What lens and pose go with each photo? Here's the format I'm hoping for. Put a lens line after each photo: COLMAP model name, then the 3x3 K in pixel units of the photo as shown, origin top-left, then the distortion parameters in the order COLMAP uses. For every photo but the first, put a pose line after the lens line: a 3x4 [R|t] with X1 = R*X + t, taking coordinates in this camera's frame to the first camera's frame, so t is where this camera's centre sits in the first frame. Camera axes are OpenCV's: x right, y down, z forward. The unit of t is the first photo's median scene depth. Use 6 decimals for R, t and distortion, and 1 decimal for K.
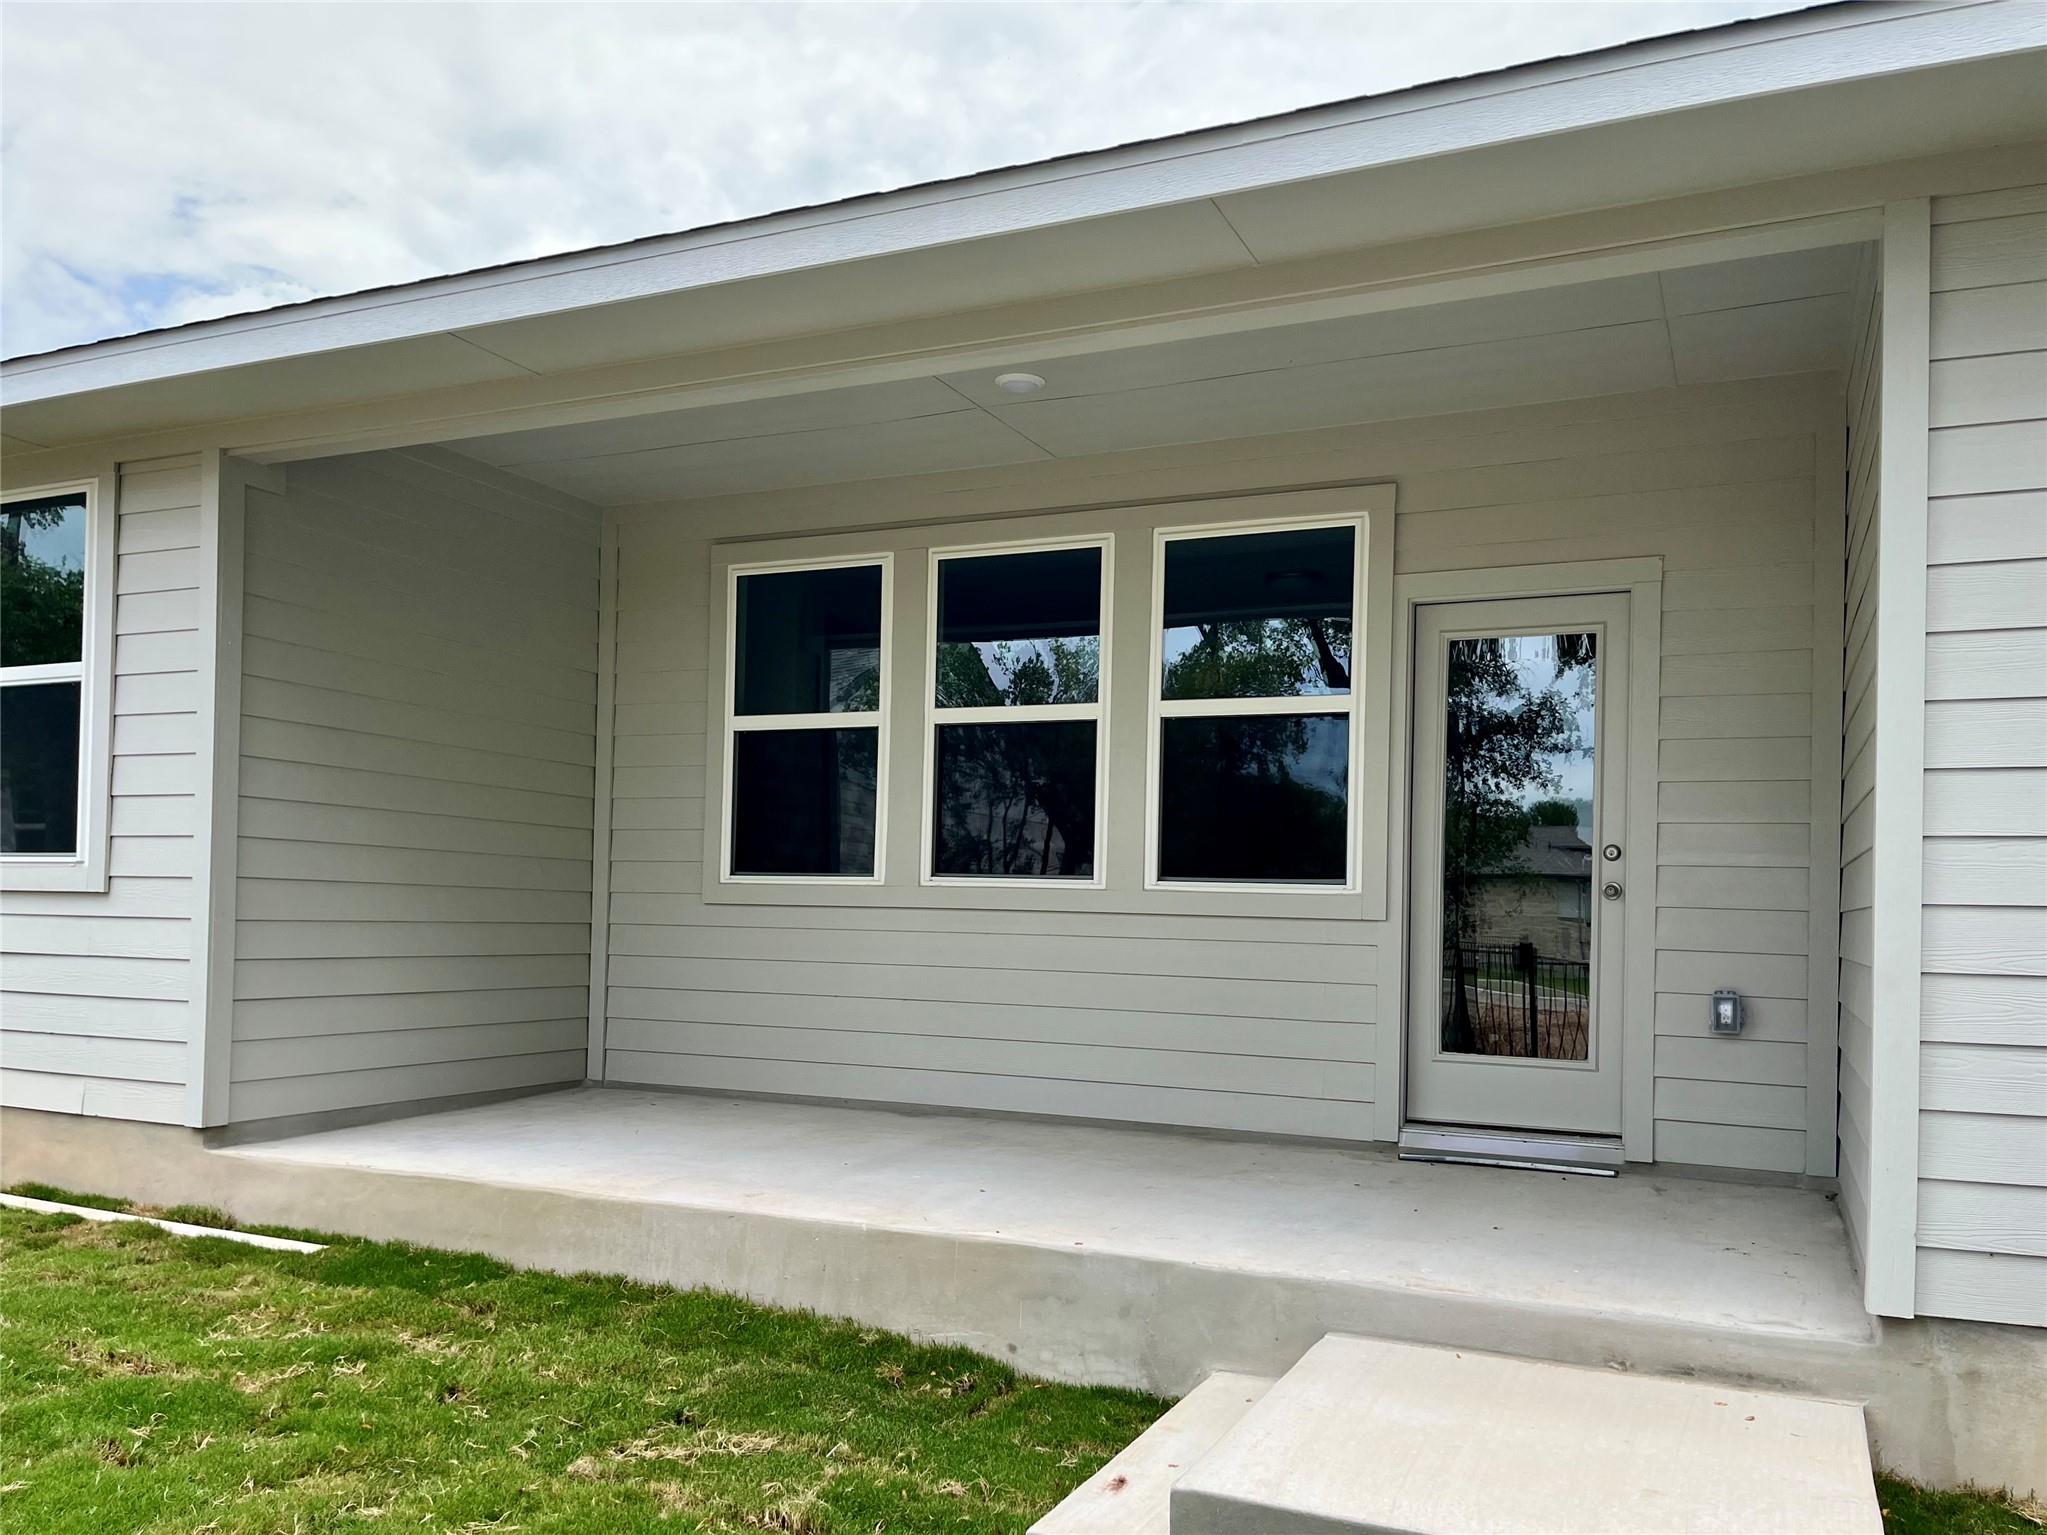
lens RADIAL K [[1528.6, 0, 1023.5], [0, 1528.6, 767.5], [0, 0, 1]] dist [0.095929, -0.125557]
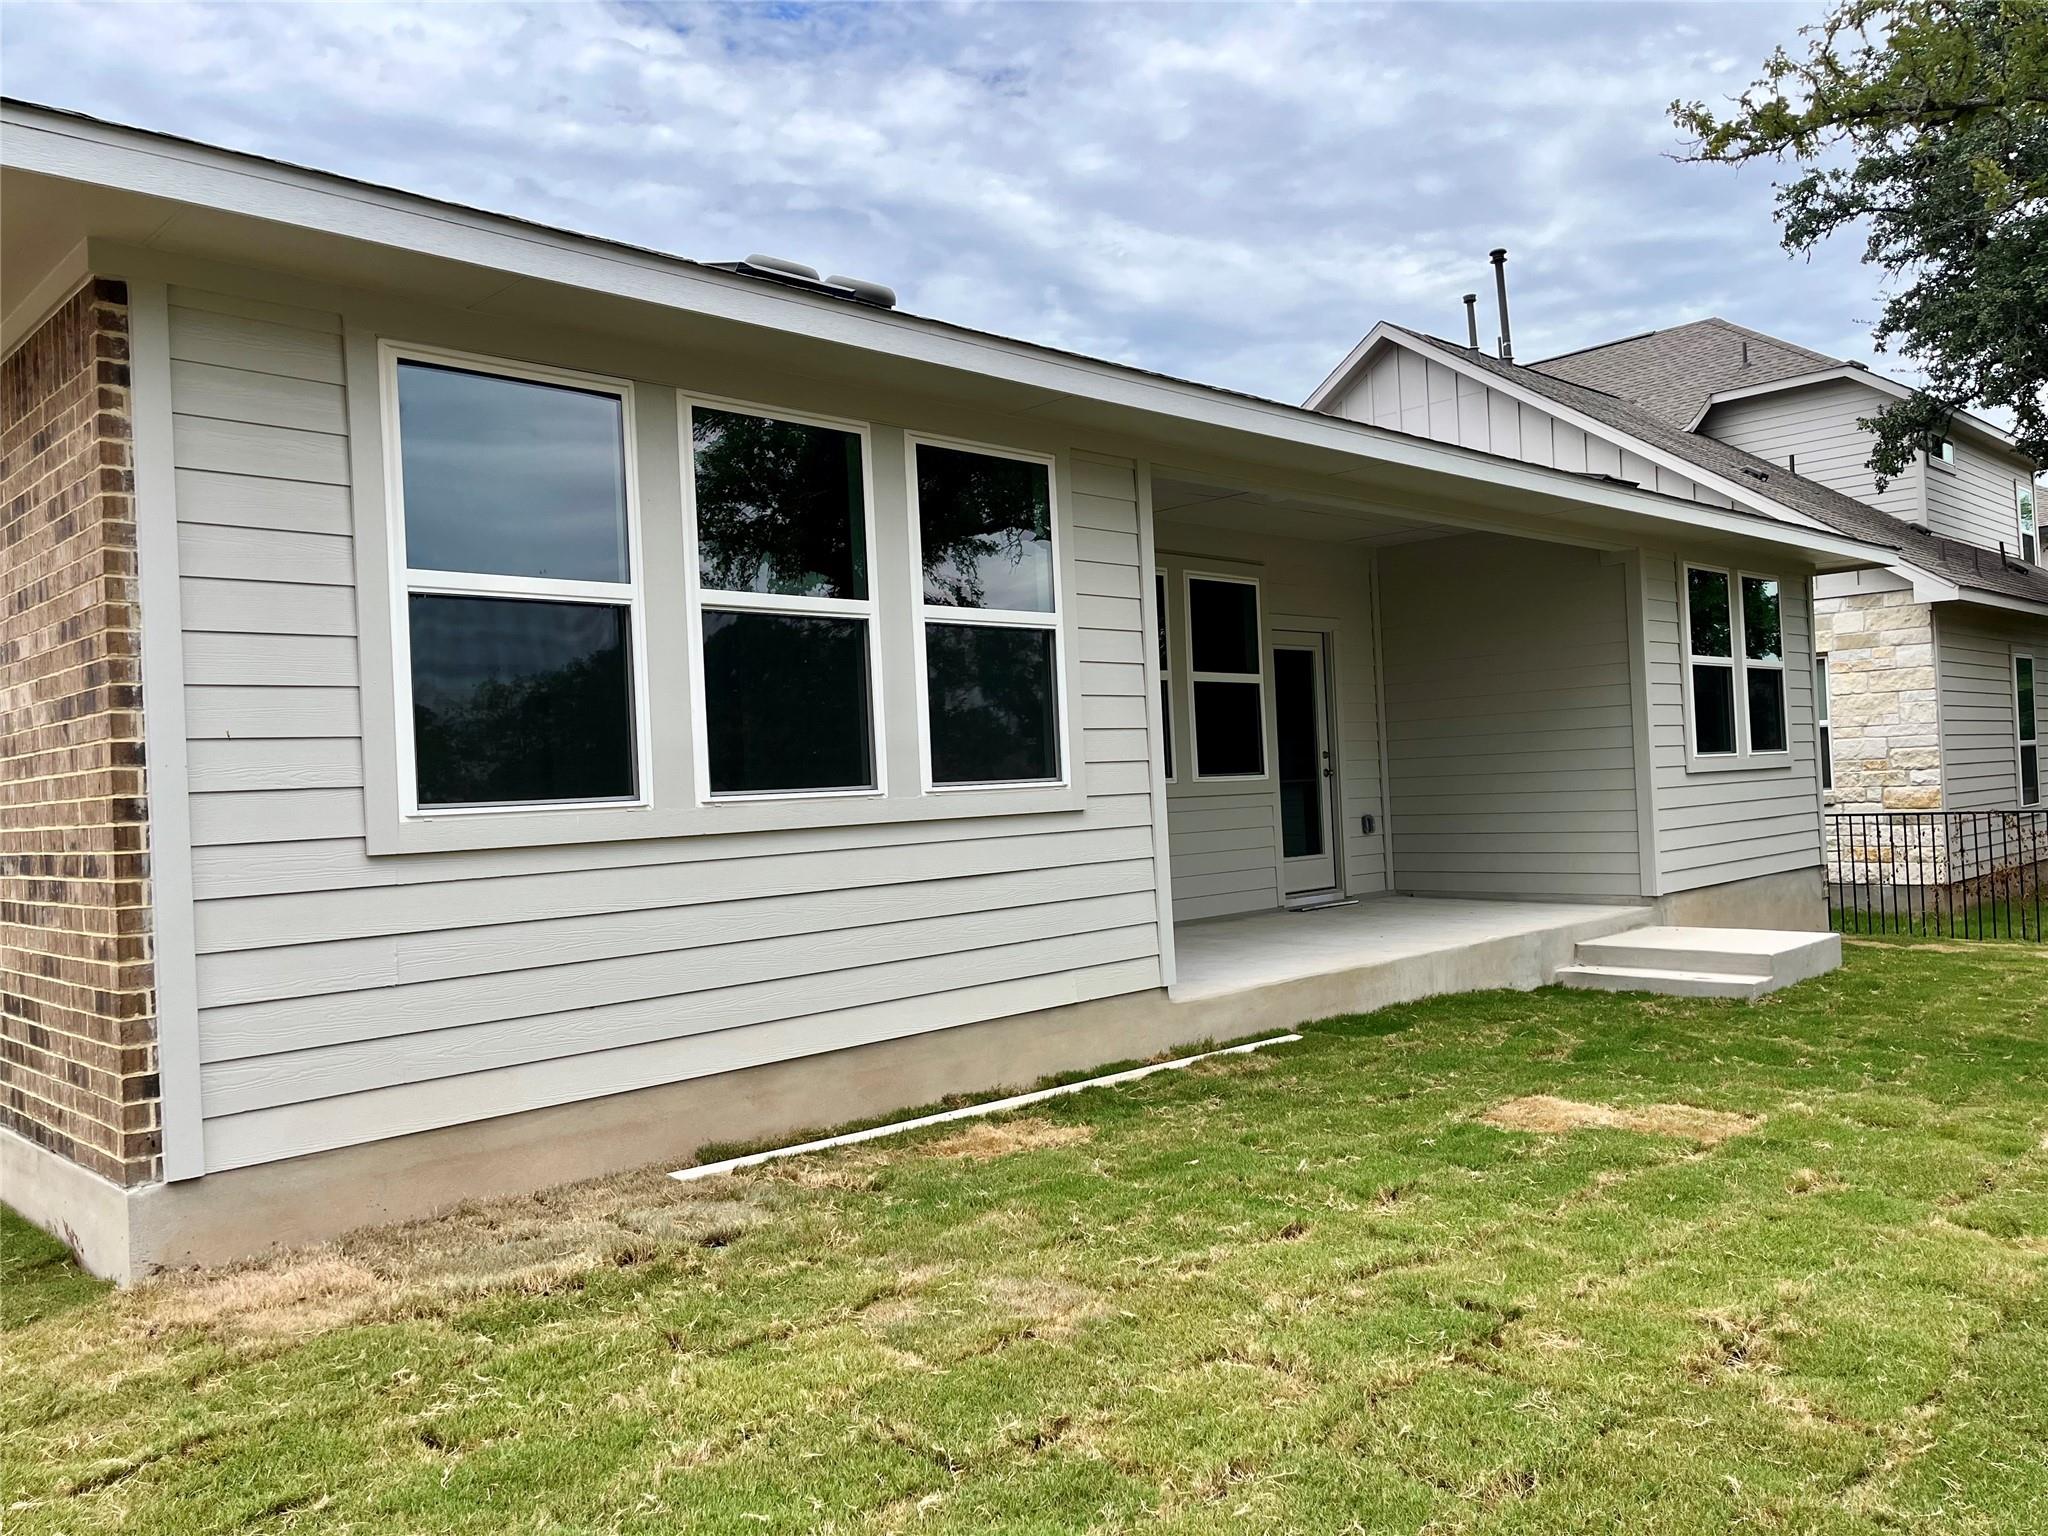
lens RADIAL K [[1529.3, 0, 1024.0], [0, 1529.3, 768.0], [0, 0, 1]] dist [0.095929, -0.125557]
pose [[0.341069, -0.026082, 0.939676, -1.652590], [-0.031330, 0.998744, 0.039093, 0.004446], [-0.939516, -0.042773, 0.339824, 0.648731]]
